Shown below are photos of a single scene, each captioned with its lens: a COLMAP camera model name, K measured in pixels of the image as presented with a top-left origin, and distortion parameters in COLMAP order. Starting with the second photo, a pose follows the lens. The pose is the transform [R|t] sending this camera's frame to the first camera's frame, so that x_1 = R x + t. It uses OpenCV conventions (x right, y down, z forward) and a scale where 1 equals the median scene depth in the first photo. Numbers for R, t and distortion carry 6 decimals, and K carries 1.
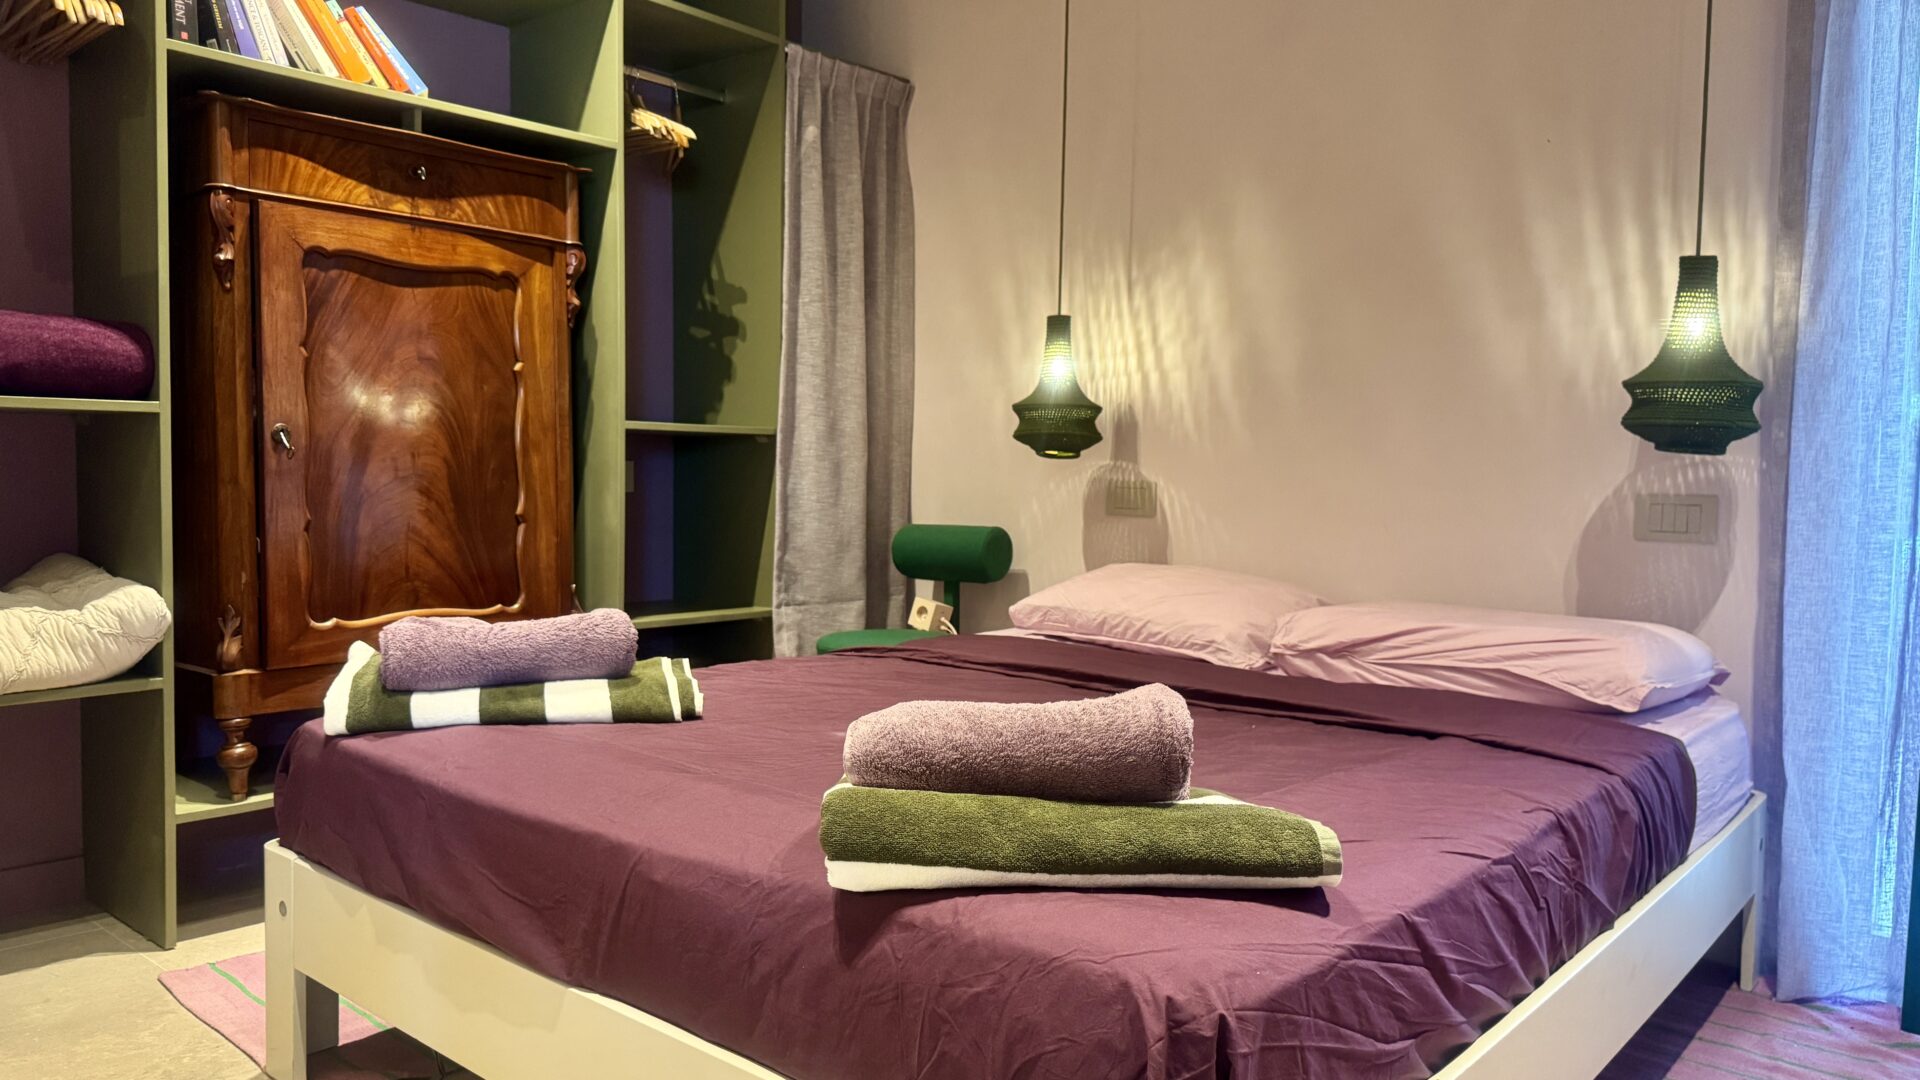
lens RADIAL K [[1347.8, 0, 960.0], [0, 1347.8, 540.0], [0, 0, 1]] dist [-0.049311, 0.044745]
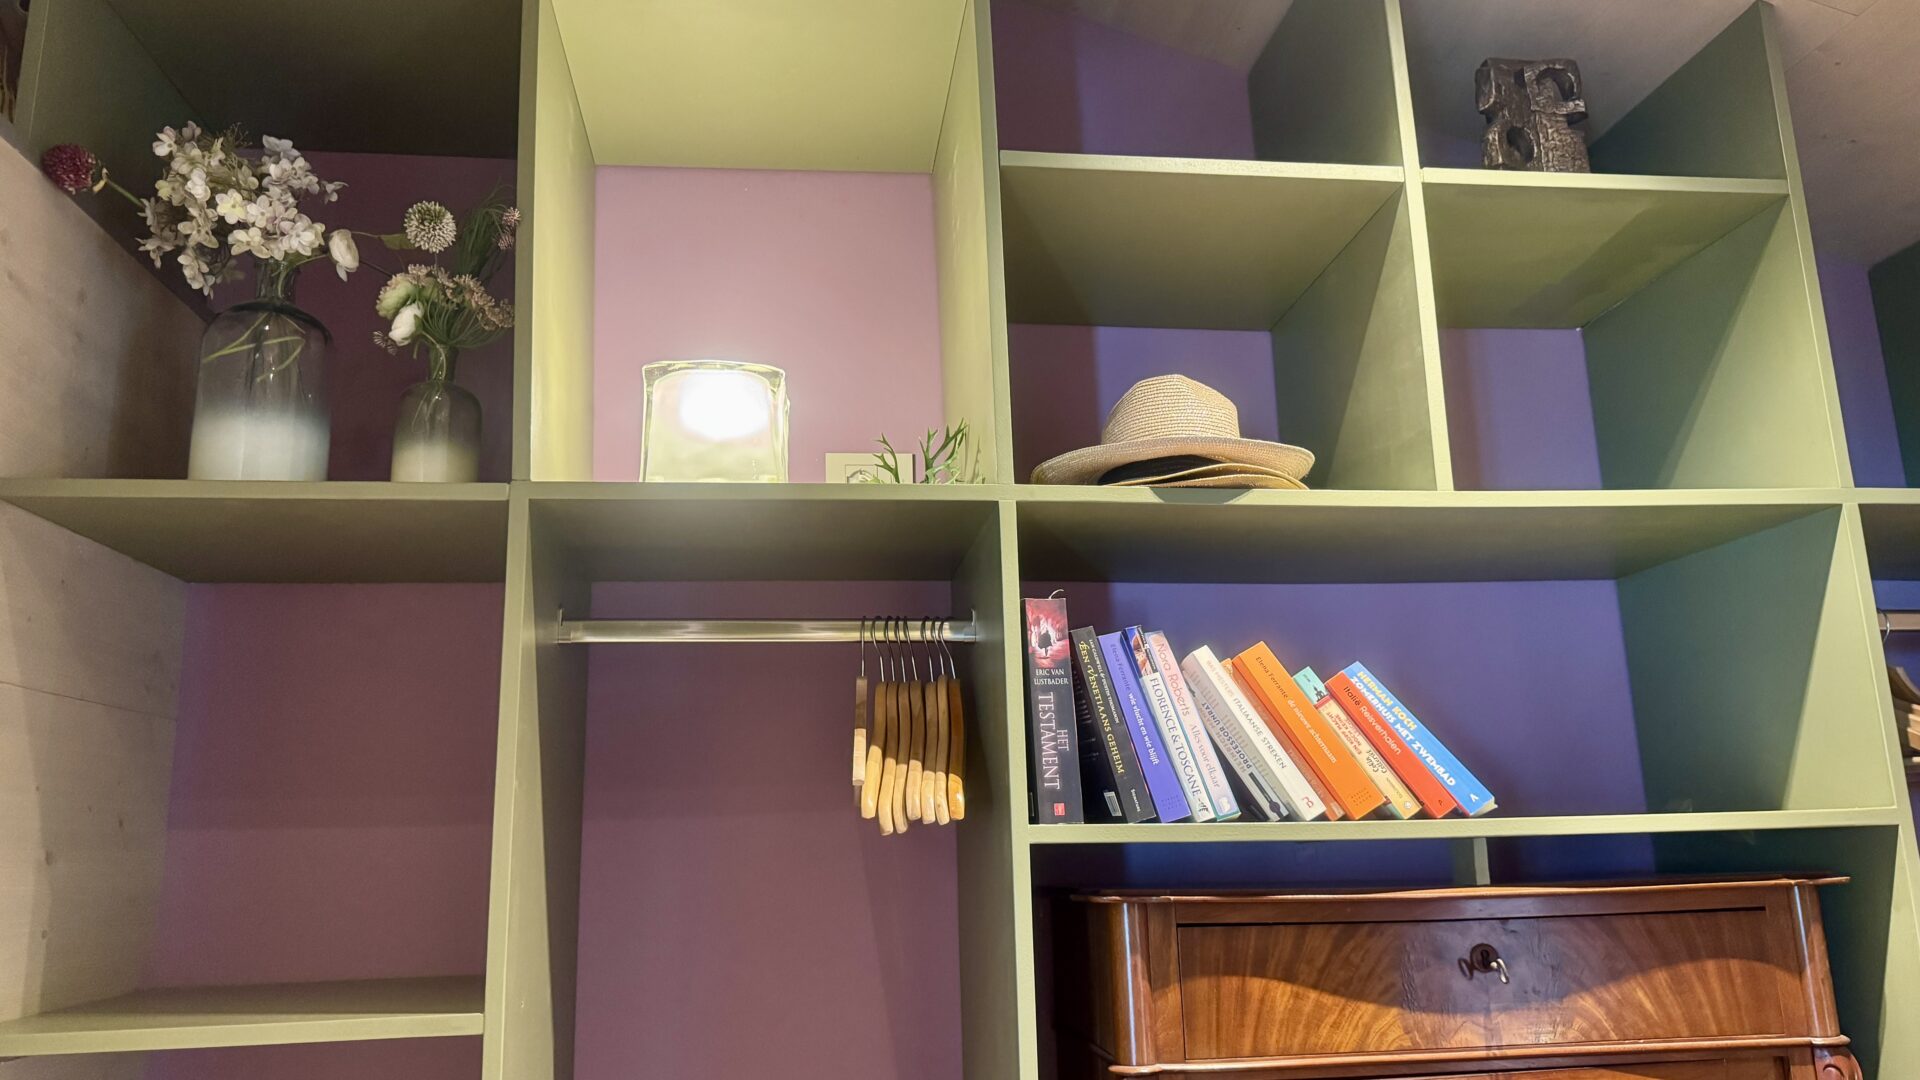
lens RADIAL K [[1347.8, 0, 960.0], [0, 1347.8, 540.0], [0, 0, 1]] dist [-0.049311, 0.044745]
pose [[0.749553, -0.177969, -0.637572, -0.218112], [0.009675, 0.966022, -0.258277, -0.312839], [0.661874, 0.187424, 0.725806, 0.498568]]
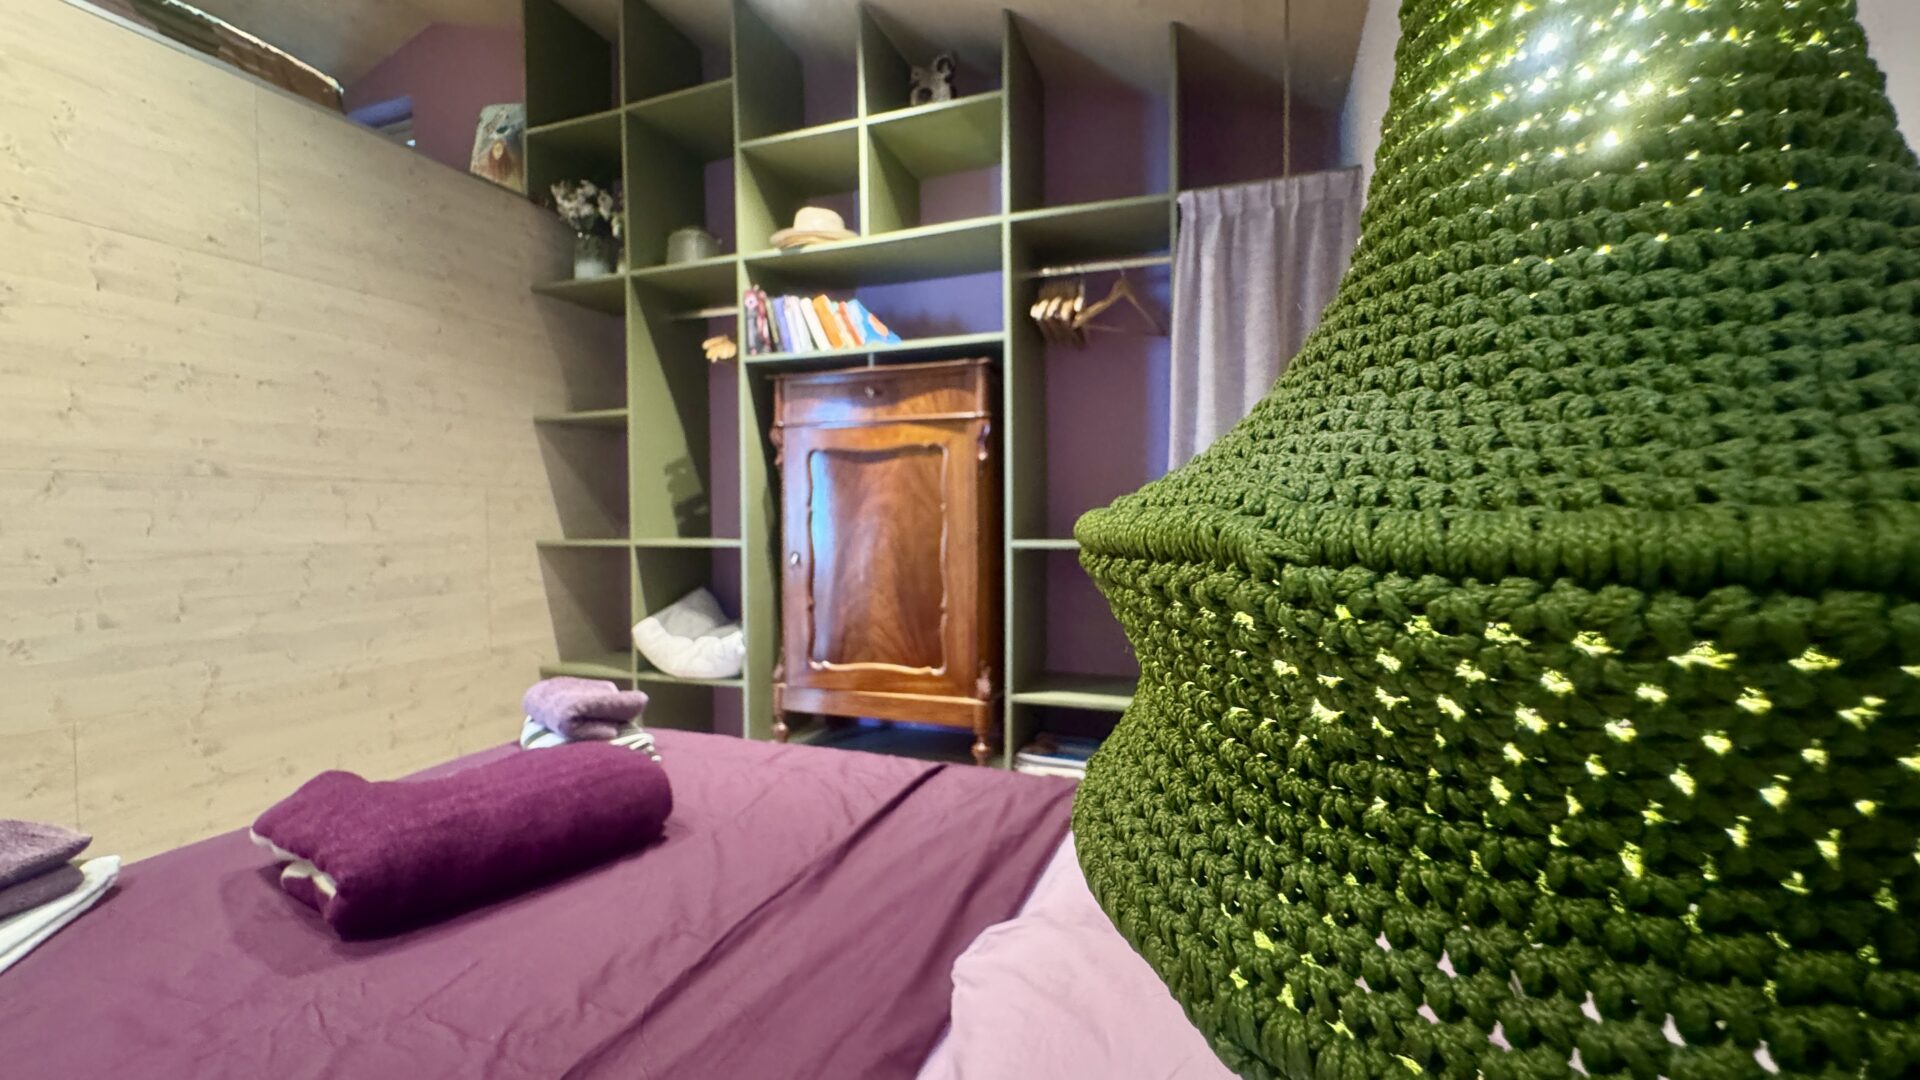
lens RADIAL K [[779.0, 0, 955.8], [0, 779.0, 538.7], [0, 0, 1]] dist [-0.000336, 0.000411]
pose [[0.354549, 0.021364, -0.934793, 0.526503], [-0.028156, 0.999530, 0.012165, -0.117806], [0.934613, 0.022007, 0.354984, 0.791373]]
